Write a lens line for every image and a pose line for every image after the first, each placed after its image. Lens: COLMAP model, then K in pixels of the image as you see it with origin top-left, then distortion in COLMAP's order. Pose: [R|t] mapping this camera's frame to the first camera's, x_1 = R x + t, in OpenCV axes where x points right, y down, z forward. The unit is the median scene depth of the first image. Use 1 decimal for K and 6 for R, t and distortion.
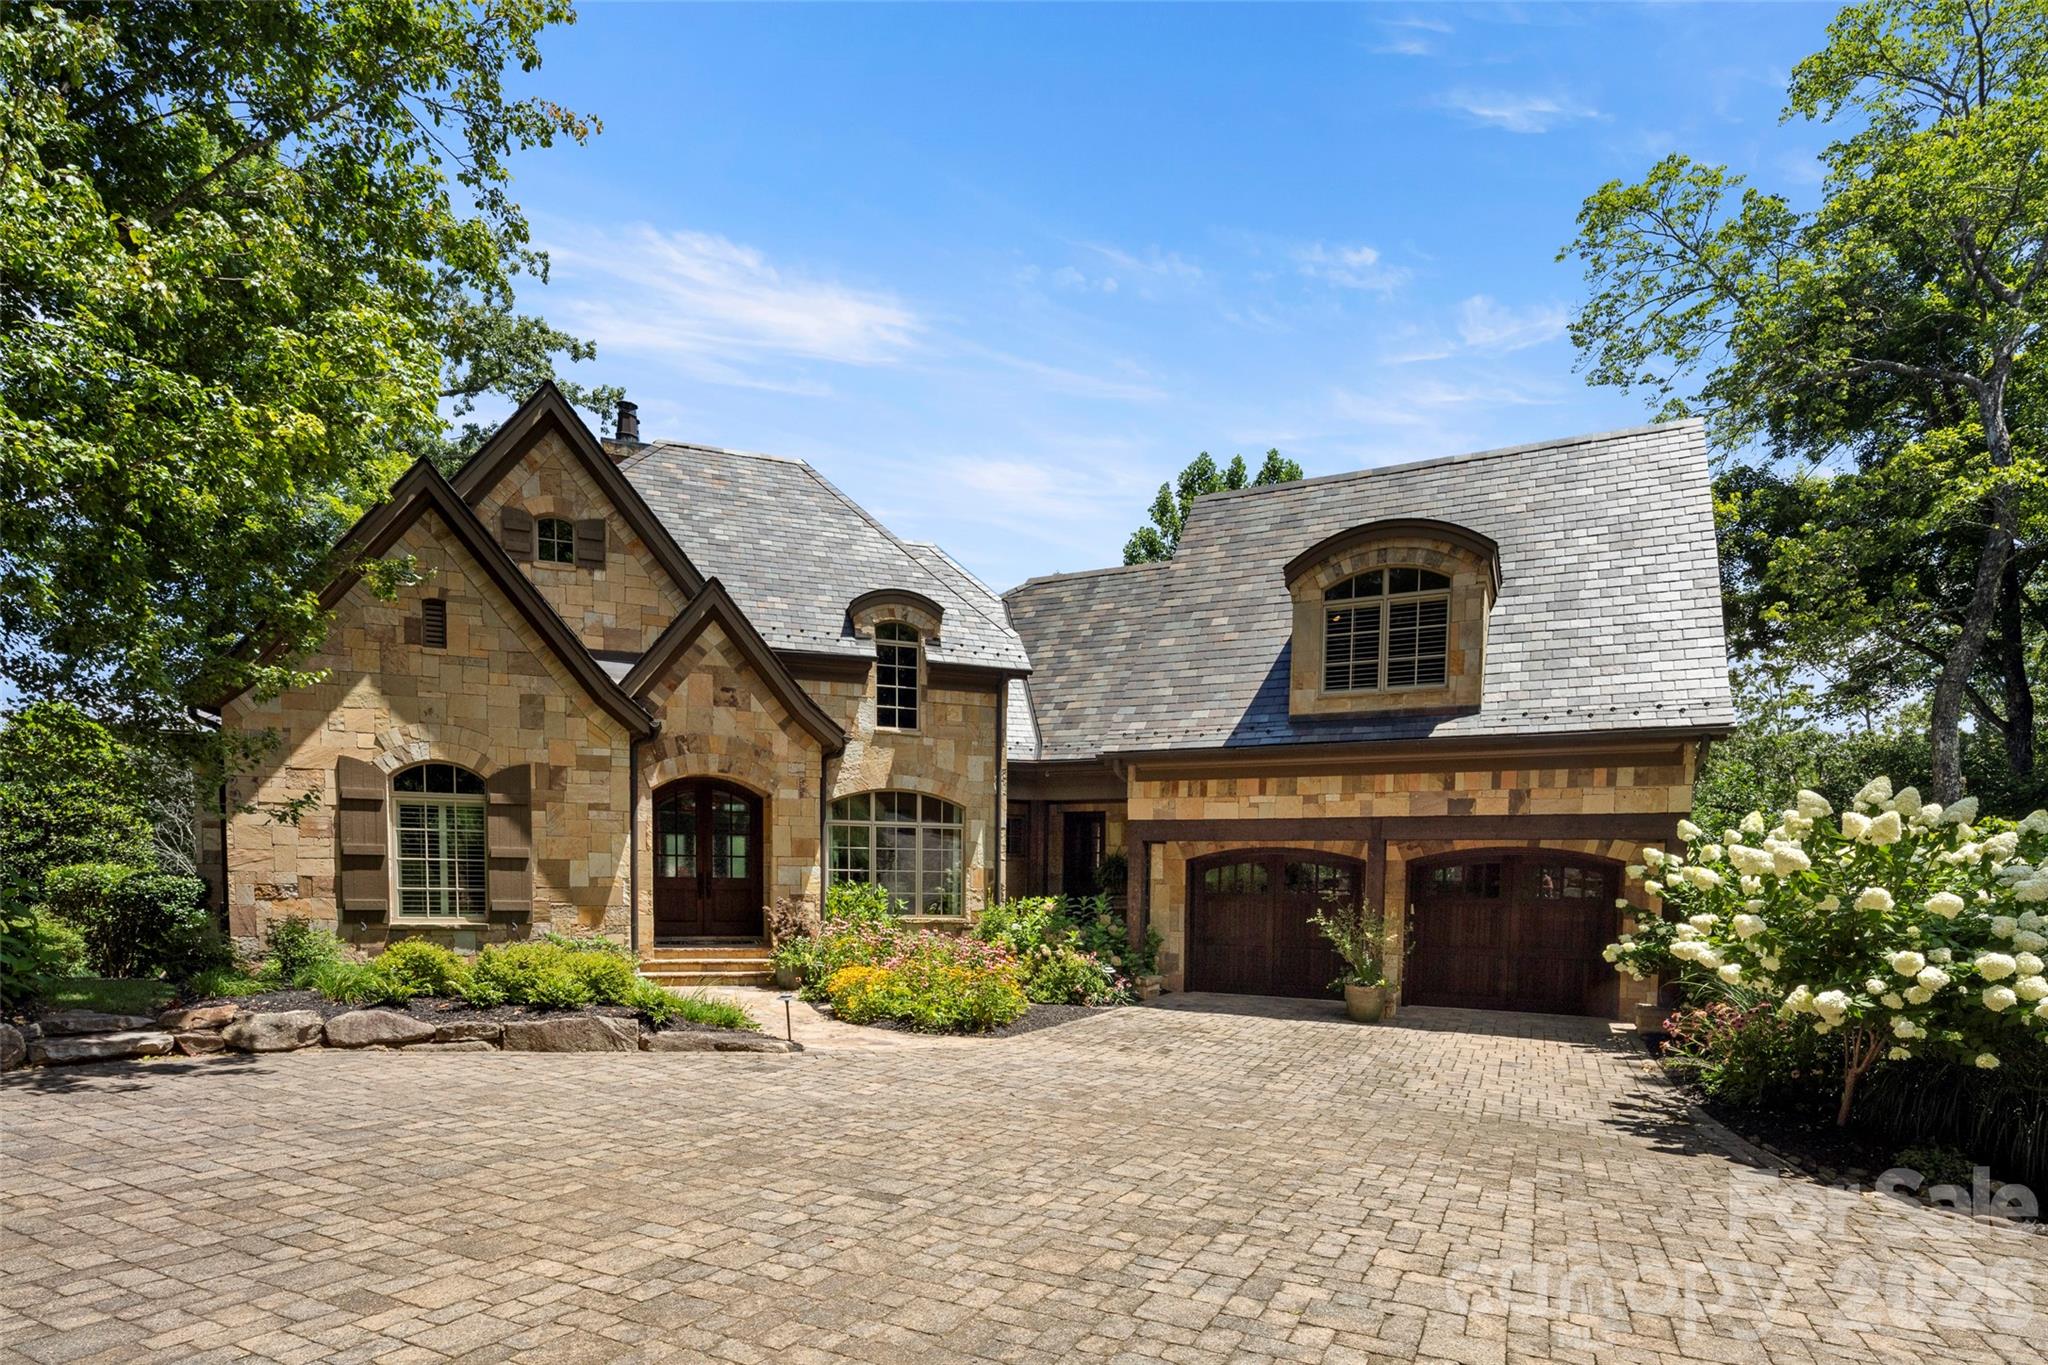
lens RADIAL K [[1061.8, 0, 1028.6], [0, 1061.8, 833.6], [0, 0, 1]] dist [0.000943, -0.005266]
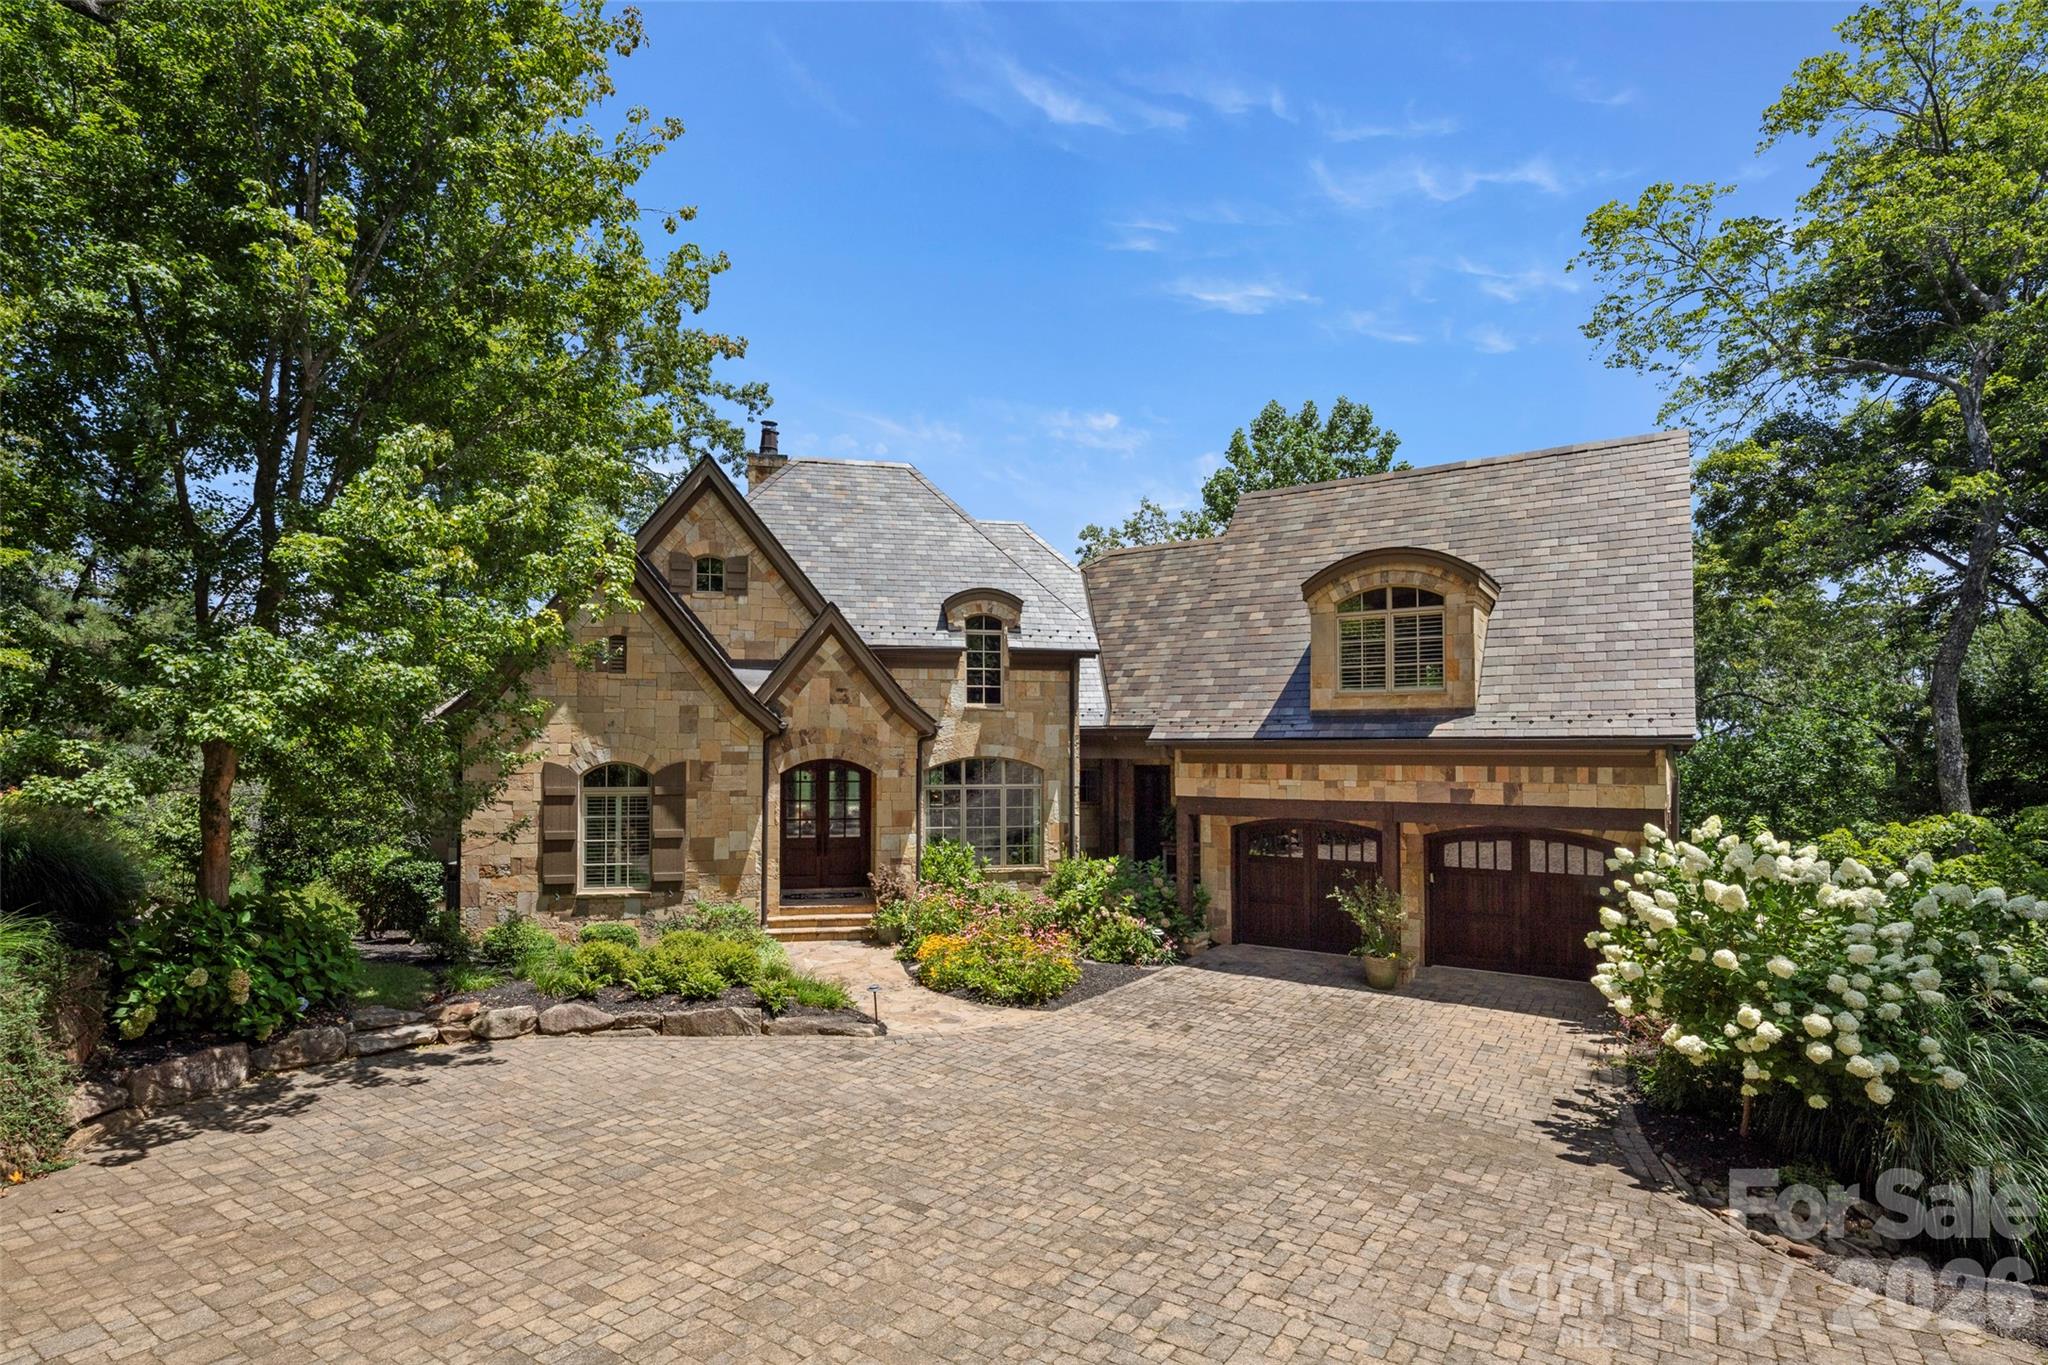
lens RADIAL K [[1008.1, 0, 1024.8], [0, 1008.1, 619.6], [0, 0, 1]] dist [-0.001448, -0.001424]
pose [[0.993650, -0.016972, -0.111232, 0.063660], [0.006277, 0.995380, -0.095805, -0.115152], [0.112344, 0.094499, 0.989166, -0.148802]]
